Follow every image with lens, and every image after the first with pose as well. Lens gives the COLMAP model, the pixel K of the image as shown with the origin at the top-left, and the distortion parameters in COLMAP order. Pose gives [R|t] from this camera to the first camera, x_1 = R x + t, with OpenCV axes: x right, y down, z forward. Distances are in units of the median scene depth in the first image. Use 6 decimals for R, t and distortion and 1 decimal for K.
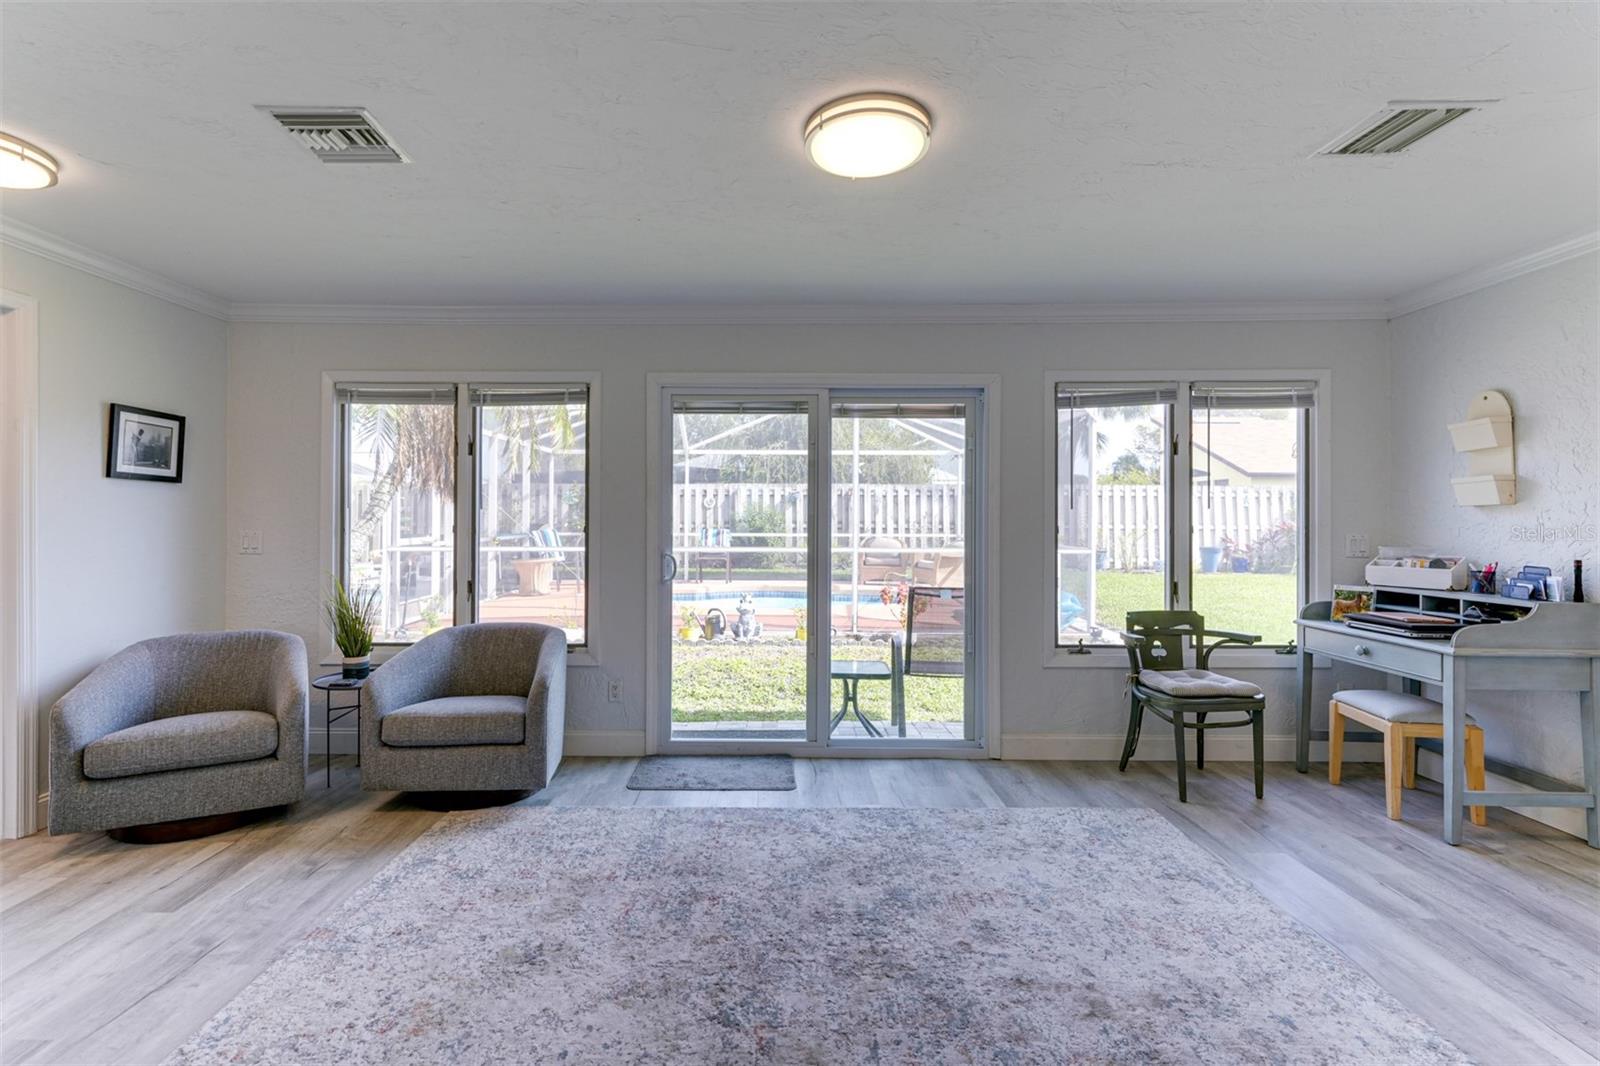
lens RADIAL K [[713.2, 0, 770.9], [0, 713.2, 524.7], [0, 0, 1]] dist [-0.000781, 0.000409]
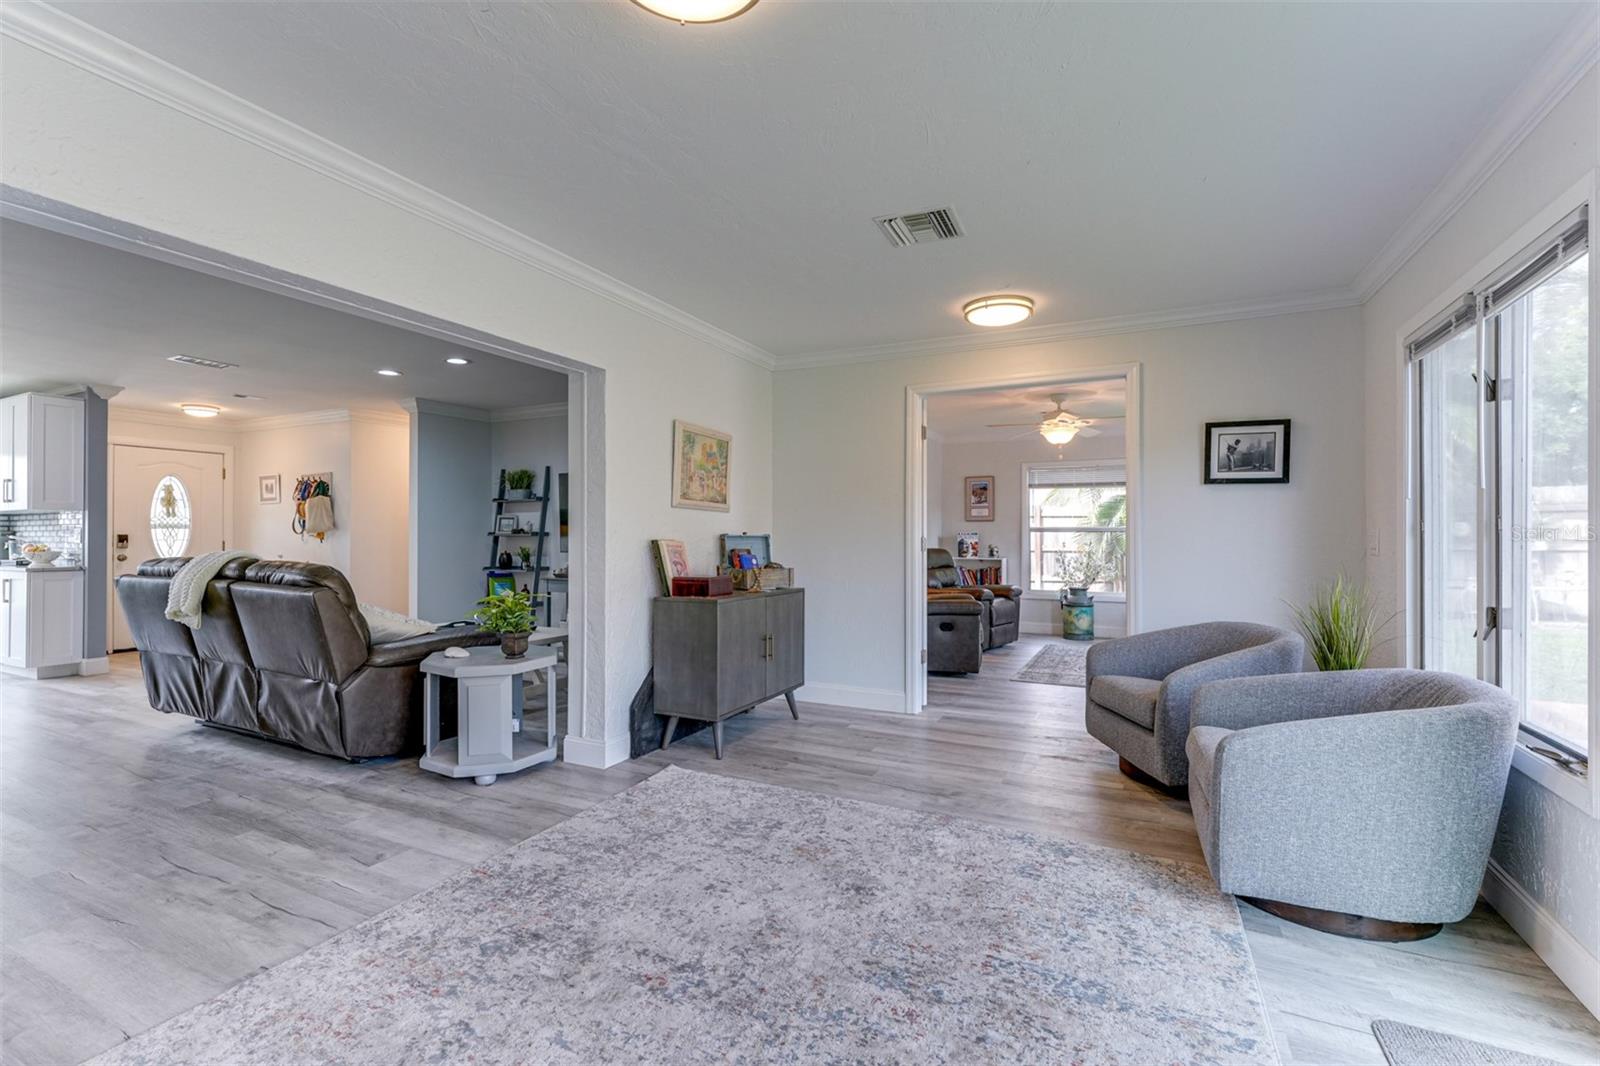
lens RADIAL K [[713.2, 0, 798.4], [0, 713.2, 533.5], [0, 0, 1]] dist [-0.000781, 0.000409]
pose [[-0.434694, -0.007357, -0.900548, 0.418514], [-0.011335, 0.999932, -0.002697, 0.026034], [0.900507, 0.009036, -0.434748, 0.803334]]
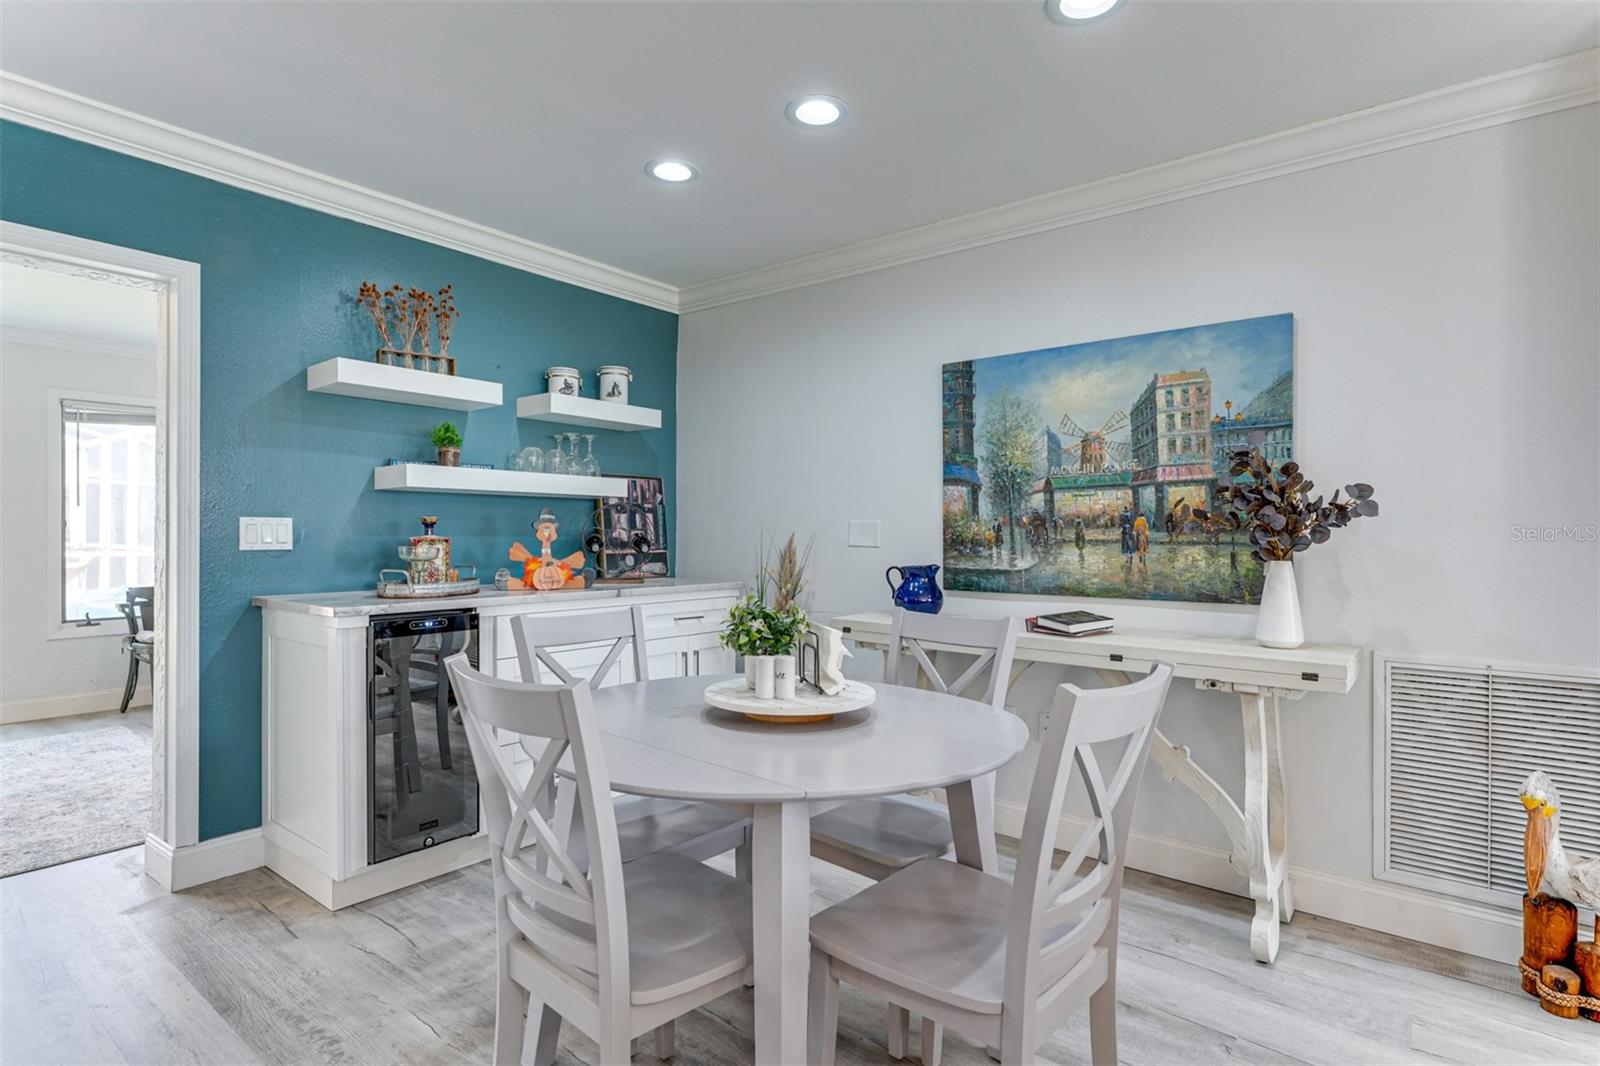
lens RADIAL K [[809.4, 0, 792.1], [0, 809.4, 537.2], [0, 0, 1]] dist [-0.001332, -0.001215]
pose [[0.611210, -0.004127, 0.791457, 0.083625], [0.004924, 0.999987, 0.001412, 0.036288], [-0.791453, 0.003034, 0.611223, -0.828427]]
